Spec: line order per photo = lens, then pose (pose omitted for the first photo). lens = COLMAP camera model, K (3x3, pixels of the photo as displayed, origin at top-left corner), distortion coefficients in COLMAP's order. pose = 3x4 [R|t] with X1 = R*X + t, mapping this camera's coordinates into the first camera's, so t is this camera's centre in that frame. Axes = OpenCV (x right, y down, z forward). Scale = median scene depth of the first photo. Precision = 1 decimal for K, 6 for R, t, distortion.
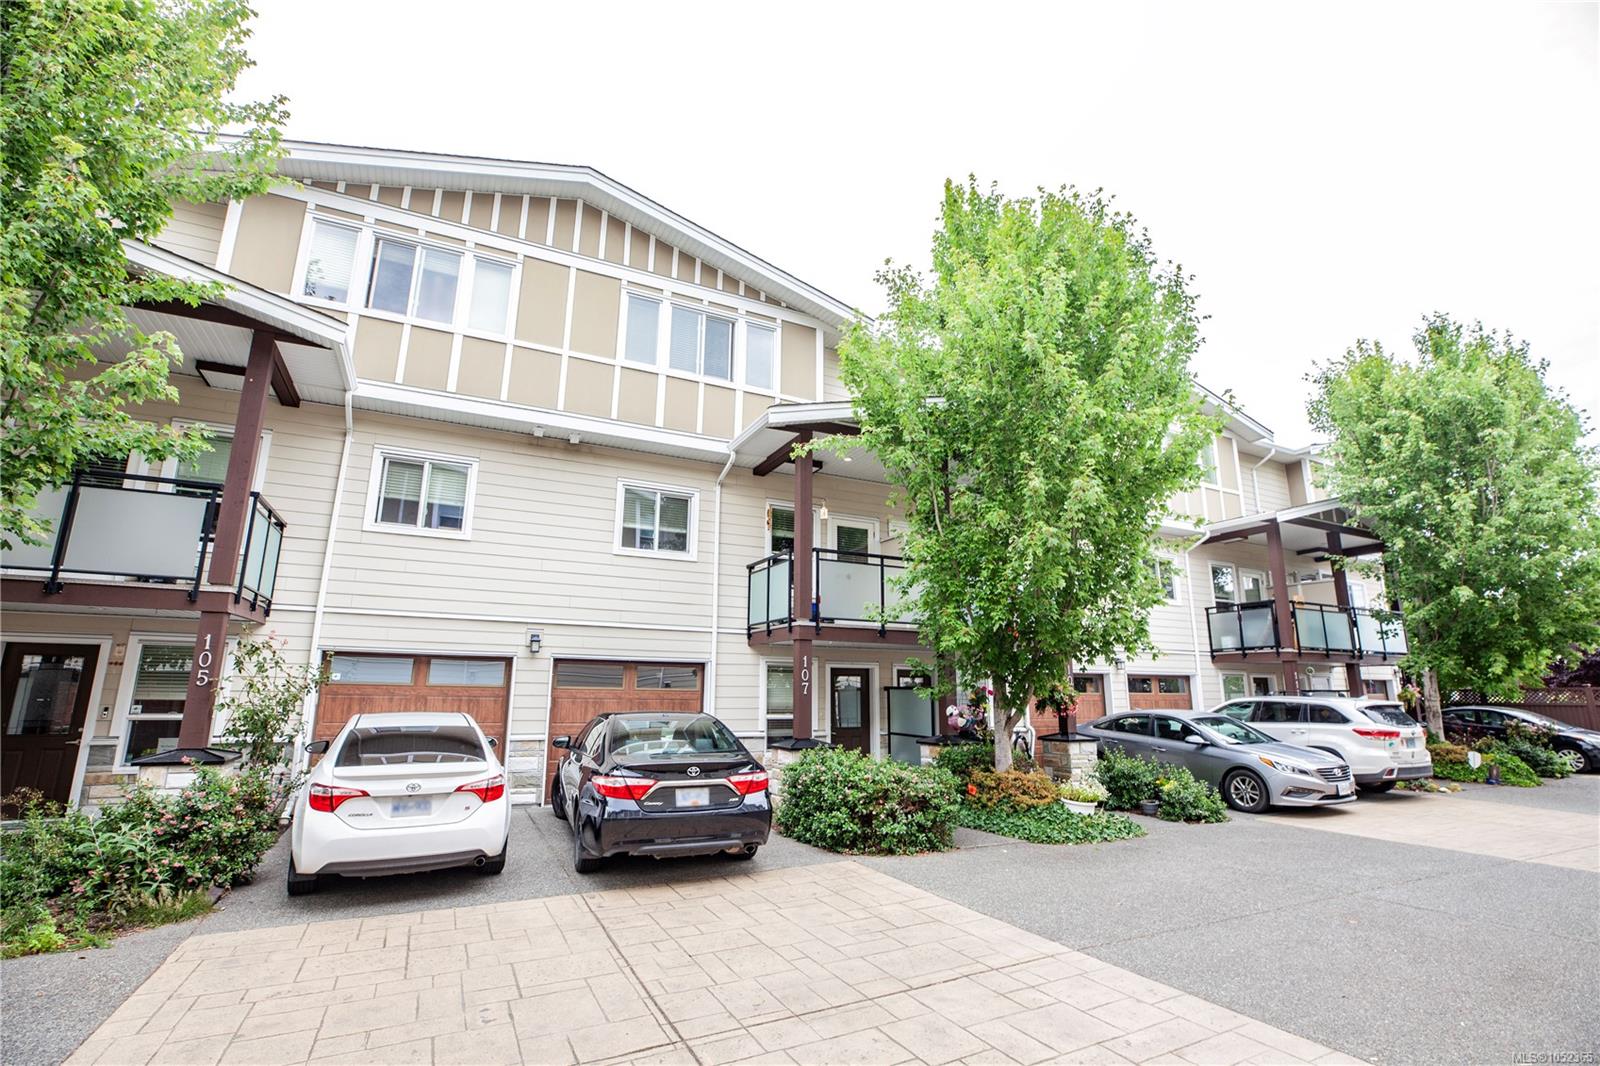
lens RADIAL K [[727.5, 0, 802.0], [0, 727.5, 529.7], [0, 0, 1]] dist [-0.040464, 0.013220]
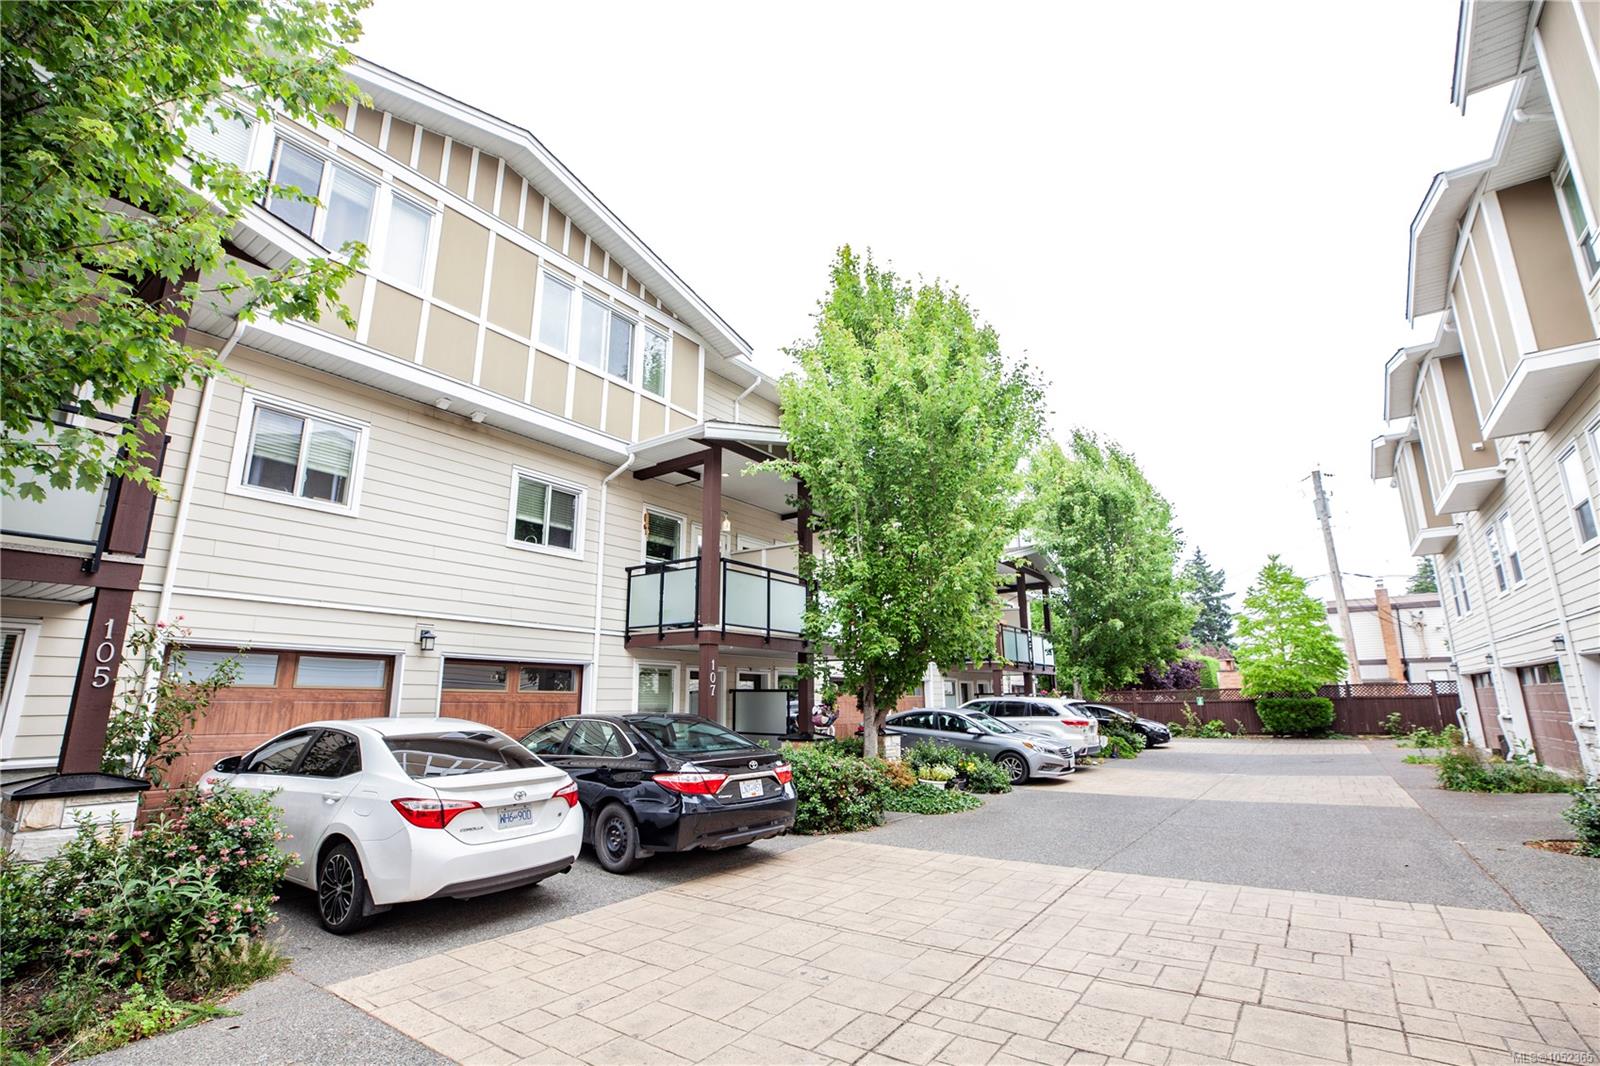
lens RADIAL K [[727.5, 0, 802.0], [0, 727.5, 529.7], [0, 0, 1]] dist [-0.040464, 0.013220]
pose [[0.884255, 0.097166, 0.456785, -0.370445], [-0.093568, 0.995144, -0.030553, 0.005394], [-0.457535, -0.015723, 0.889053, 0.003054]]
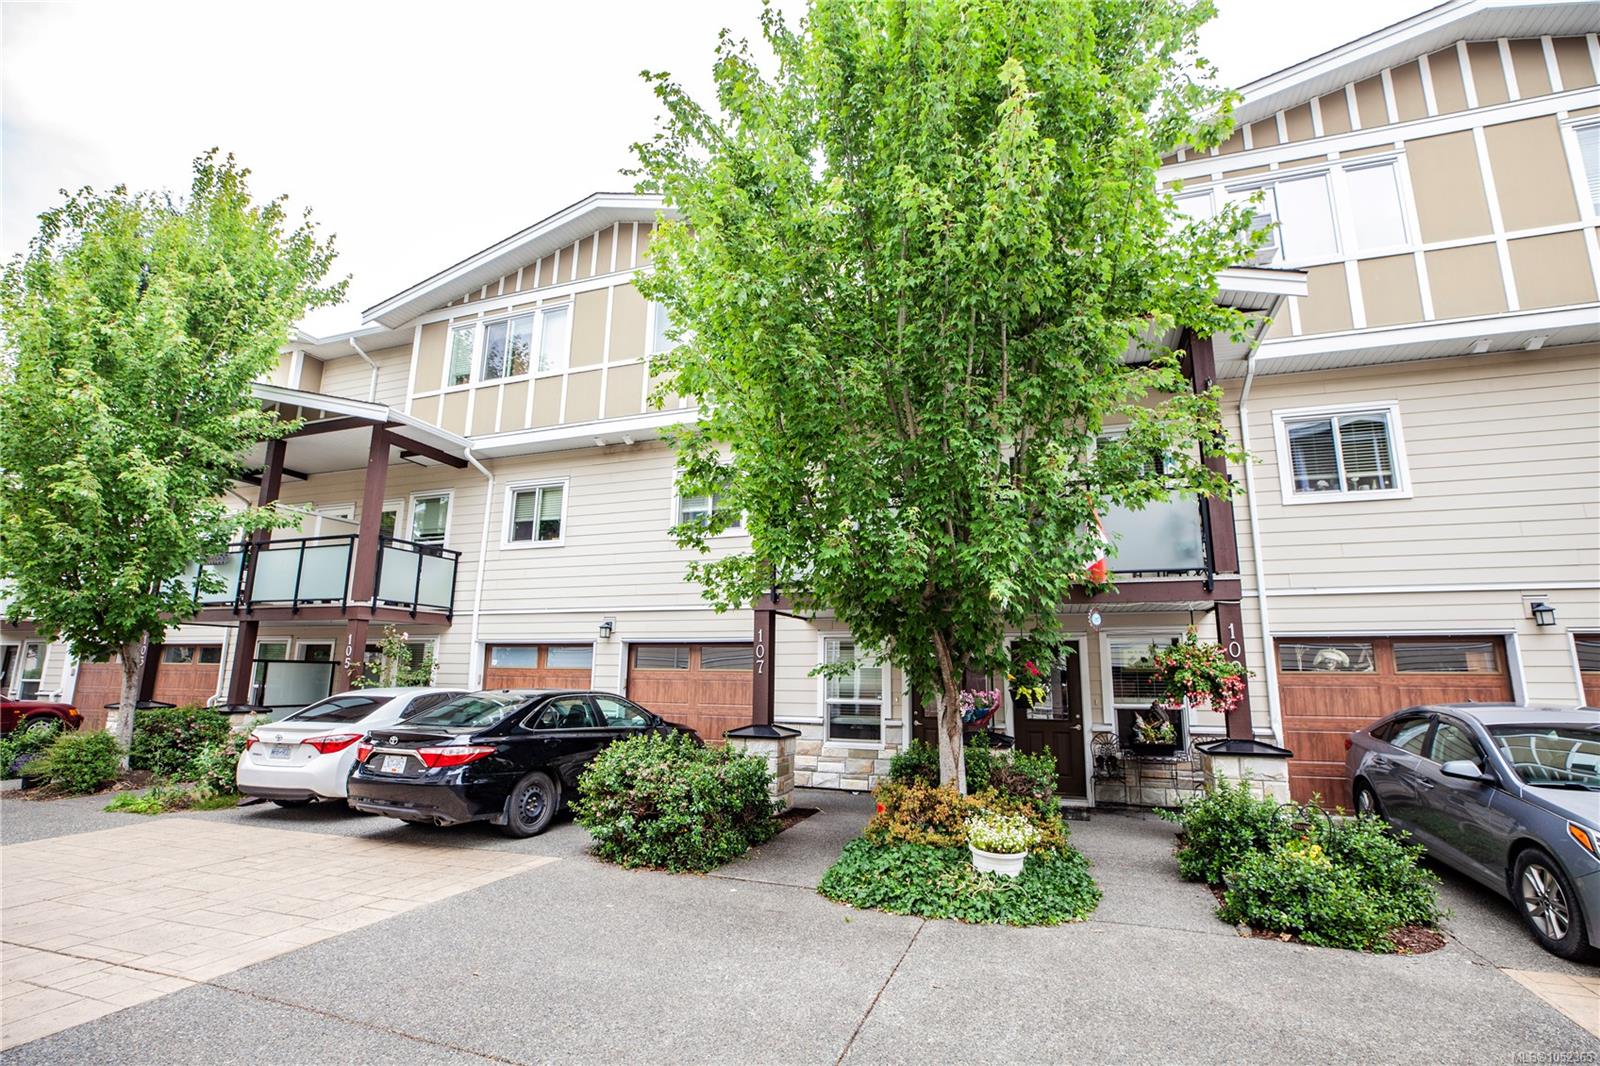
lens RADIAL K [[734.0, 0, 804.4], [0, 734.0, 534.4], [0, 0, 1]] dist [-0.038029, 0.013626]
pose [[0.696739, -0.138249, -0.703877, 0.645968], [0.154680, 0.987123, -0.040770, 0.102205], [0.700449, -0.080470, 0.709151, 0.413933]]
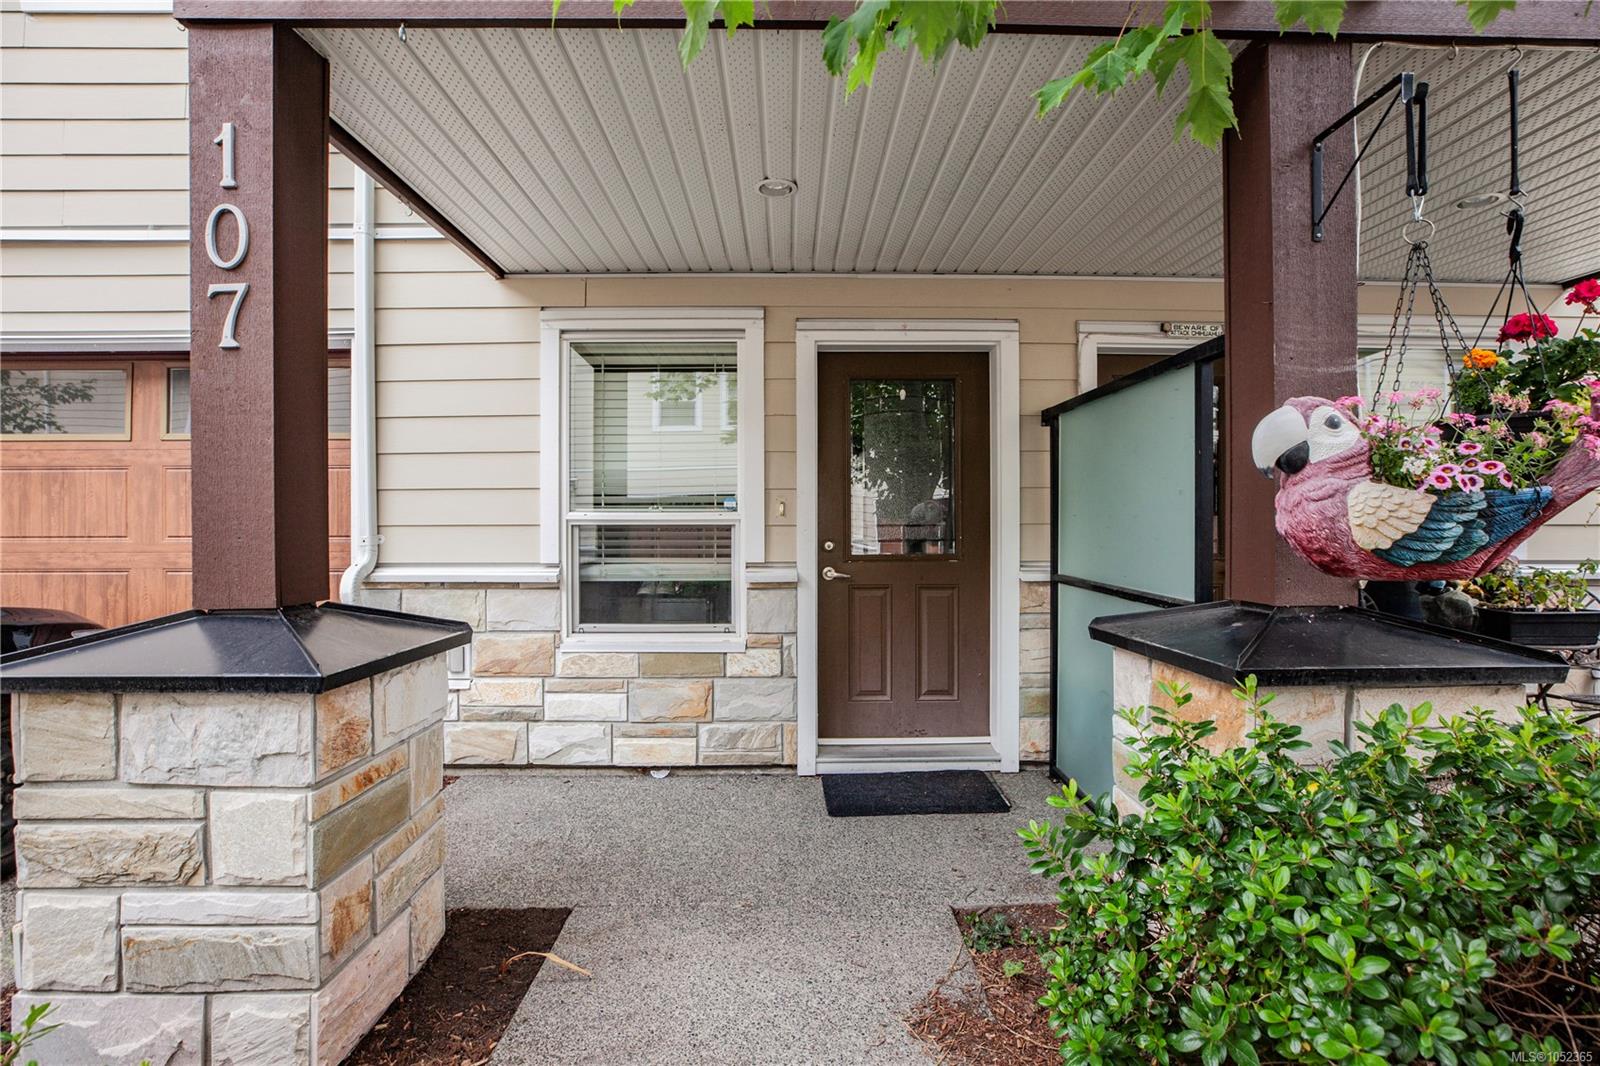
lens RADIAL K [[734.0, 0, 804.4], [0, 734.0, 534.4], [0, 0, 1]] dist [-0.038029, 0.013626]
pose [[0.906781, -0.005284, -0.421569, 0.183447], [0.101539, 0.973225, 0.206209, 0.236186], [0.409192, -0.229792, 0.883039, 0.860096]]
